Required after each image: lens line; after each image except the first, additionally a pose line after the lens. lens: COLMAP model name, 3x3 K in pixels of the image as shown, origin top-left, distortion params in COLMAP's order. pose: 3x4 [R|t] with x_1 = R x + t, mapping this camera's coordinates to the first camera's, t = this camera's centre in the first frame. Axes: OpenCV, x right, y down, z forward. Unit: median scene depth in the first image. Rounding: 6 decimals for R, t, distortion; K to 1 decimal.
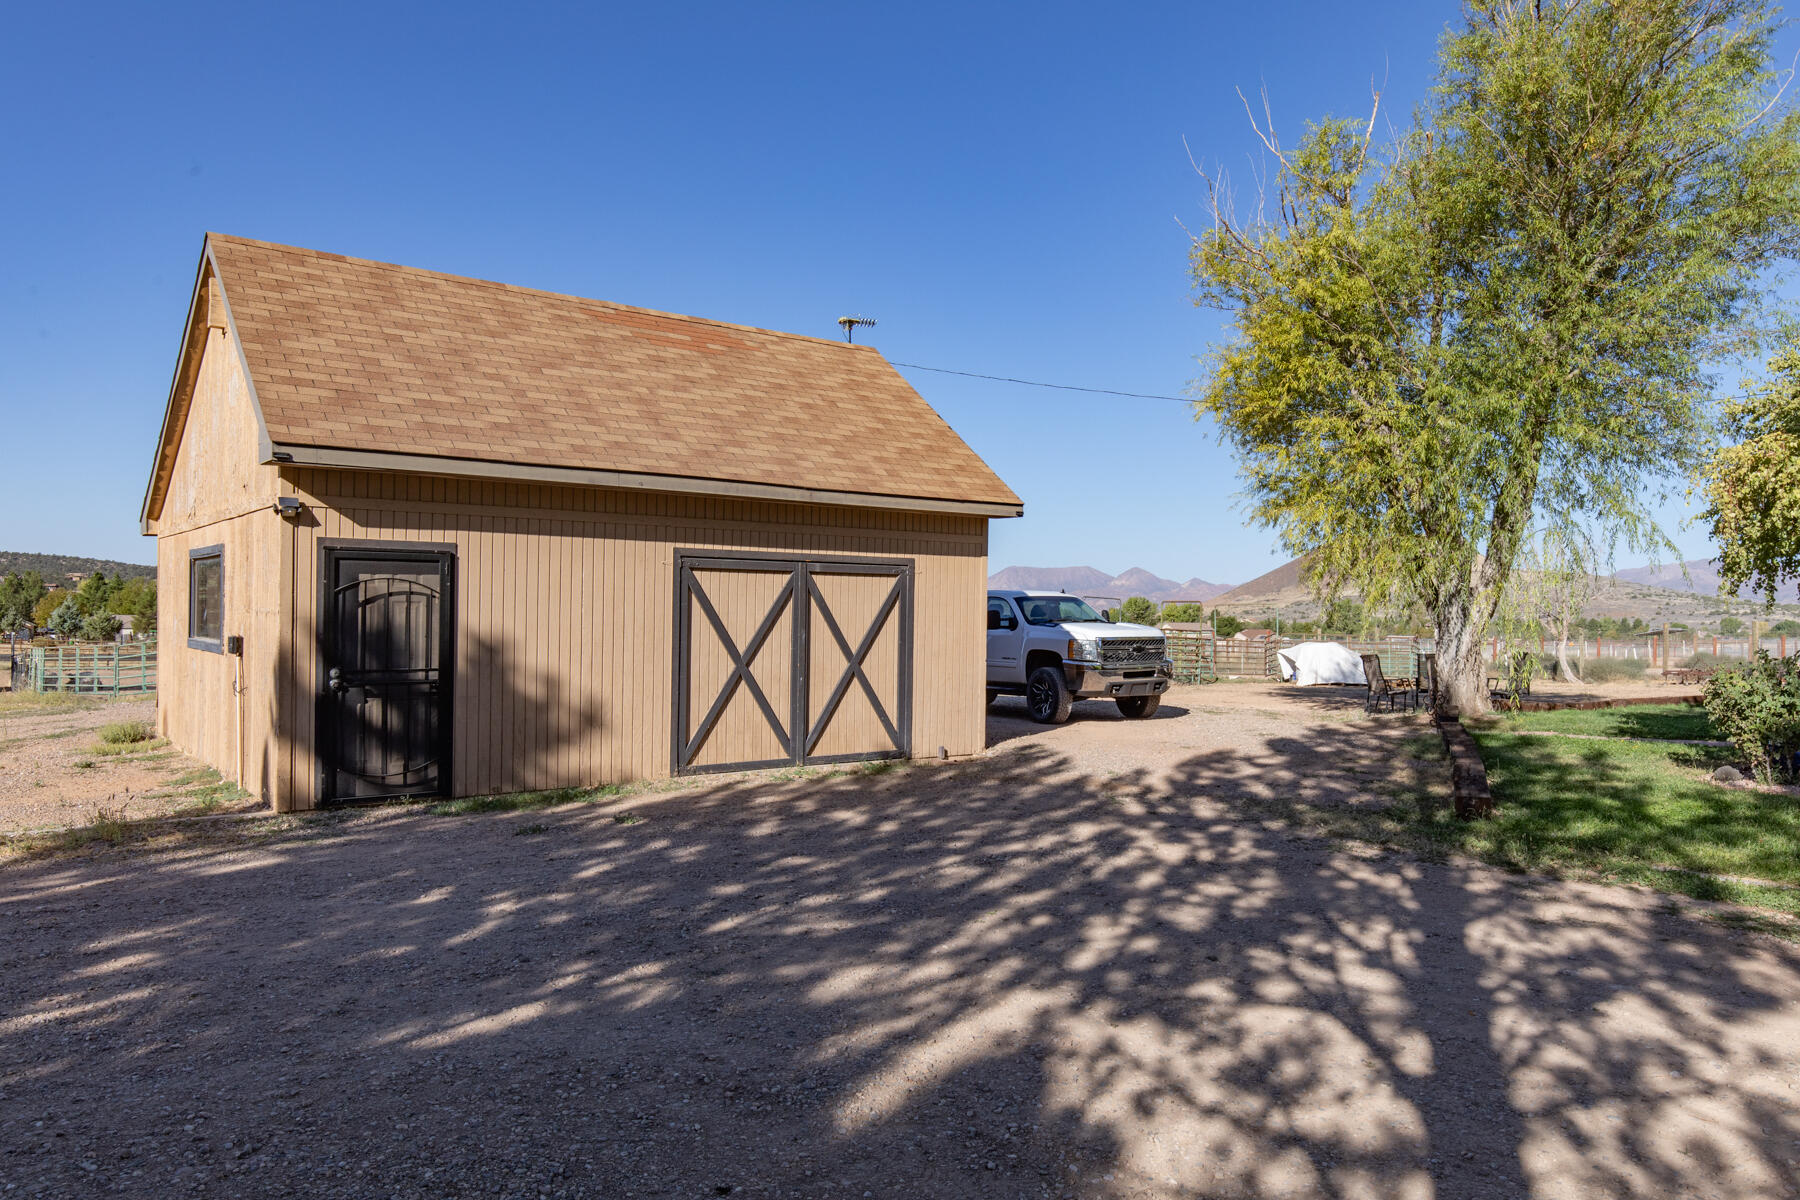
lens RADIAL K [[1216.2, 0, 901.6], [0, 1216.2, 596.0], [0, 0, 1]] dist [0.007622, 0.000008]
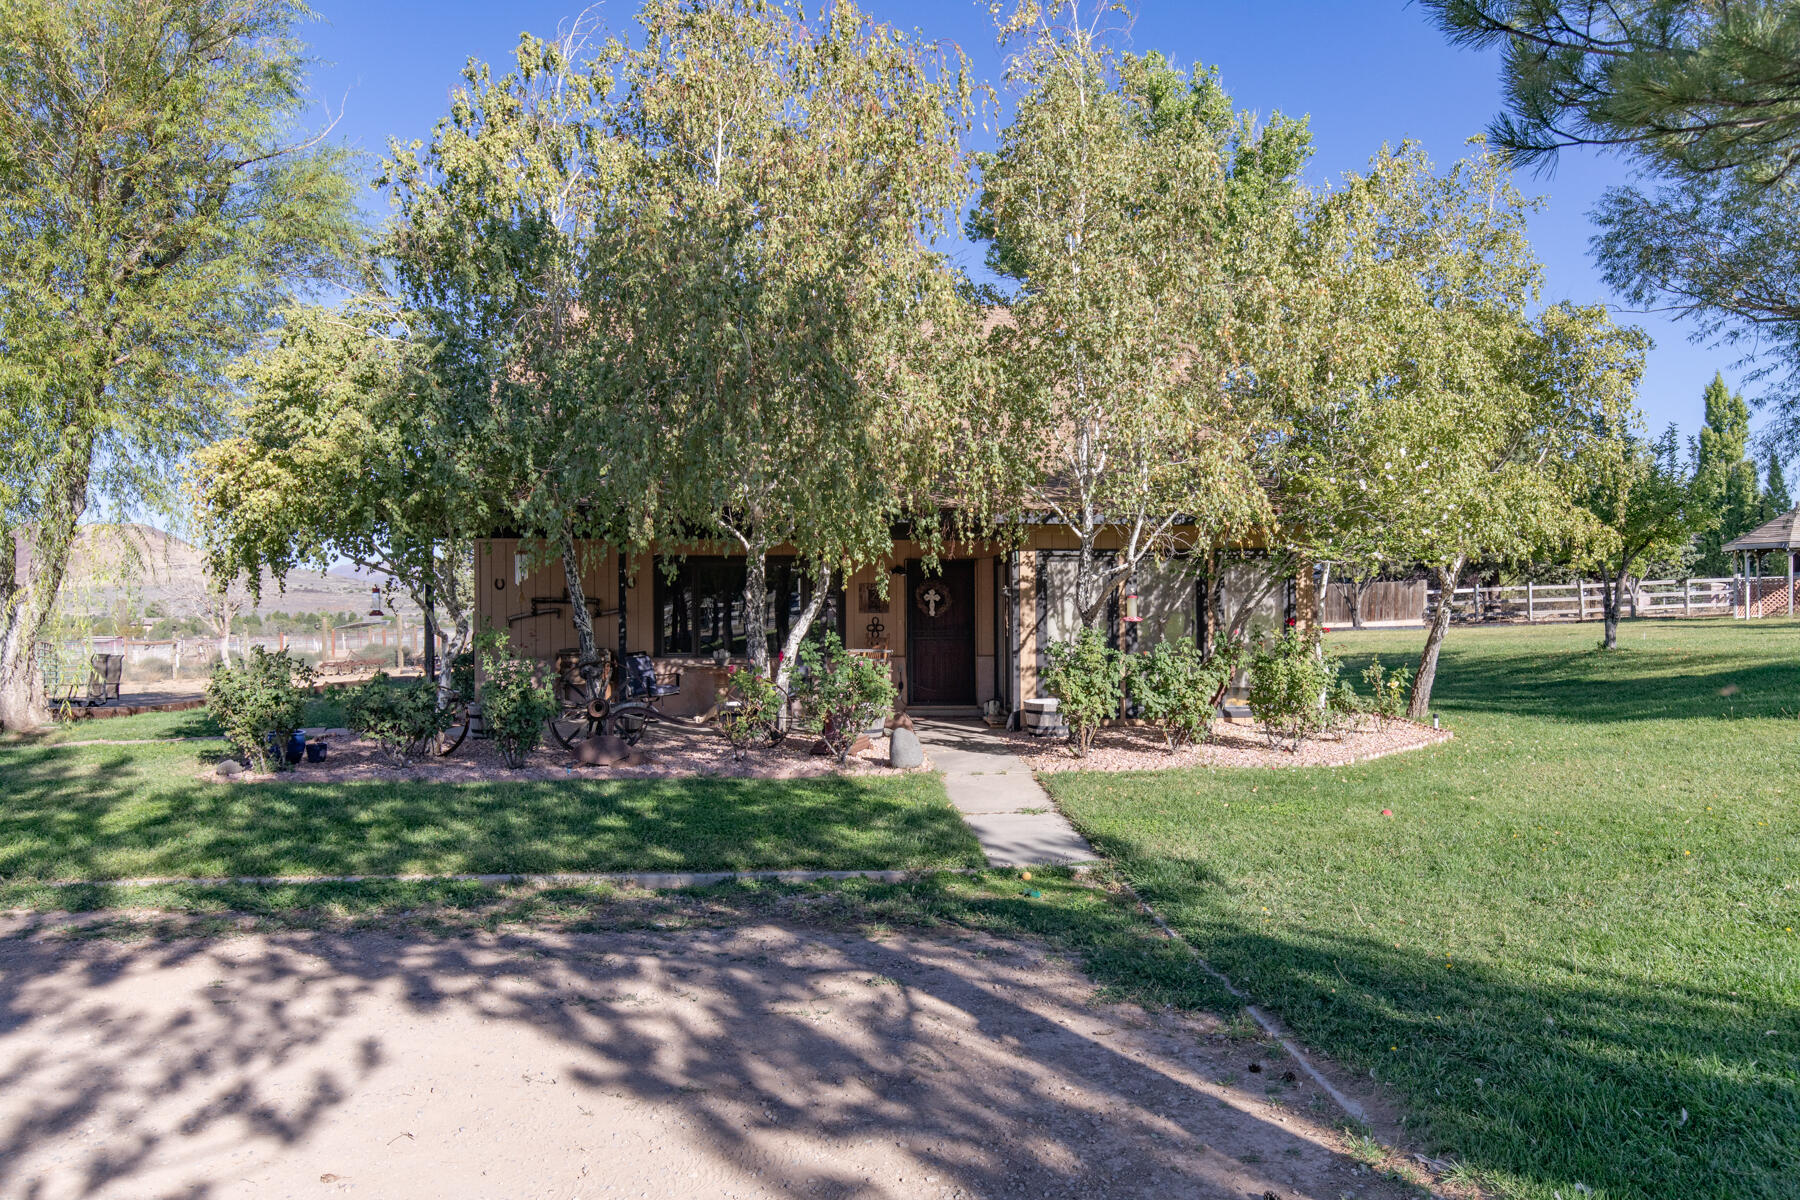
lens RADIAL K [[1216.2, 0, 897.7], [0, 1216.2, 606.9], [0, 0, 1]] dist [0.007622, 0.000008]
pose [[0.617692, -0.019050, 0.786189, 0.214056], [0.008118, 0.999808, 0.017848, -0.002863], [-0.786378, -0.004642, 0.617728, -0.070884]]
